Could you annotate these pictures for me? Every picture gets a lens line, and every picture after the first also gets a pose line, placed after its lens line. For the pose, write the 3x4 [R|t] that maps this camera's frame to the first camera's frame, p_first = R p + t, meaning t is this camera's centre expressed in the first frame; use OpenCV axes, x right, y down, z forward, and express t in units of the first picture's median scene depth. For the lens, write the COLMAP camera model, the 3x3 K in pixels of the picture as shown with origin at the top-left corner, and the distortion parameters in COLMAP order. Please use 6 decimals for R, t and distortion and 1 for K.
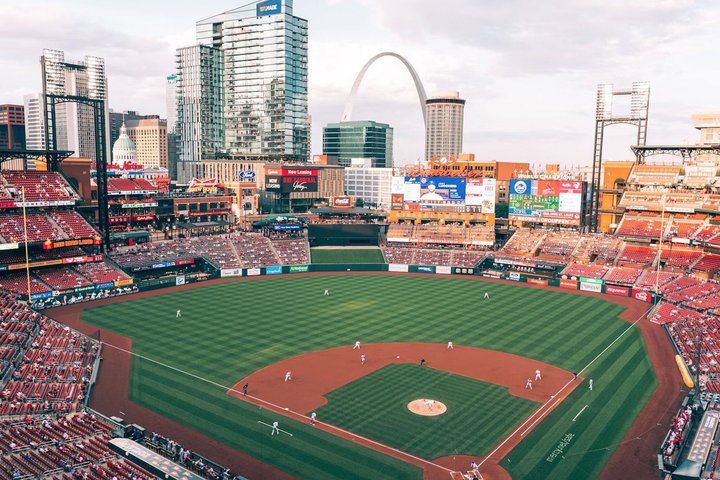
lens RADIAL K [[559.1, 0, 362.8], [0, 559.1, 240.5], [0, 0, 1]] dist [0.014901, 0.003117]
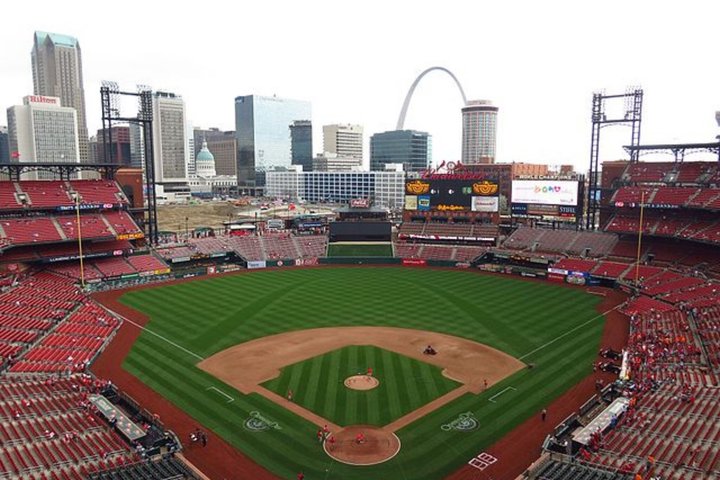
lens RADIAL K [[504.8, 0, 357.3], [0, 504.8, 238.2], [0, 0, 1]] dist [-0.008357, 0.000180]
pose [[0.988375, -0.000223, -0.152035, 0.128156], [-0.000002, 0.999999, -0.001477, 0.004626], [0.152035, 0.001460, 0.988374, -0.001273]]
